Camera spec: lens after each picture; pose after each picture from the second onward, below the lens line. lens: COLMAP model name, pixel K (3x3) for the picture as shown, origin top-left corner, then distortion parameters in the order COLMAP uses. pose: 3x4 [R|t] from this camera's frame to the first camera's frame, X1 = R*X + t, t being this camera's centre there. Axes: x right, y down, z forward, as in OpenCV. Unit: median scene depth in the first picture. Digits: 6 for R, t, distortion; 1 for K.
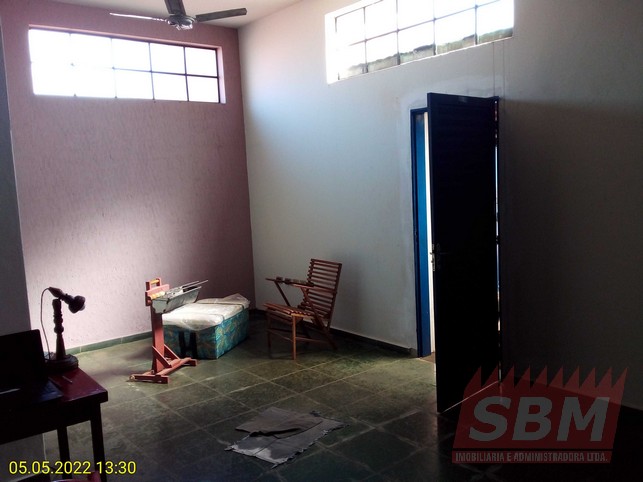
lens RADIAL K [[601.4, 0, 317.6], [0, 601.4, 241.8], [0, 0, 1]] dist [0.143266, -0.236407]
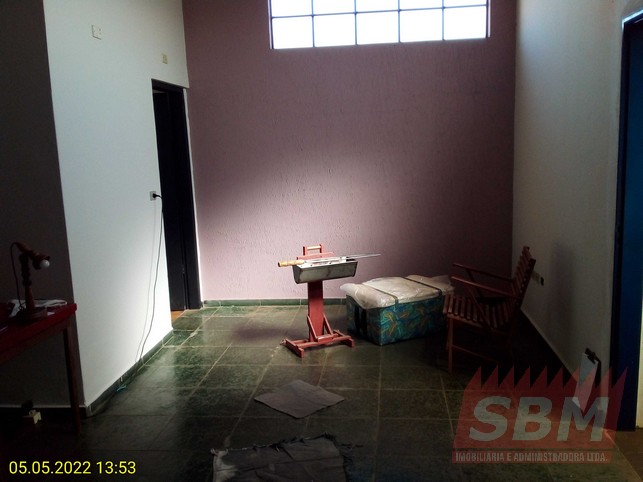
lens RADIAL K [[601.4, 0, 317.6], [0, 601.4, 241.8], [0, 0, 1]] dist [0.143266, -0.236407]
pose [[0.710632, 0.139284, -0.689639, 0.348247], [-0.079939, 0.989845, 0.117544, -0.048831], [0.699008, -0.028401, 0.714550, 0.324970]]
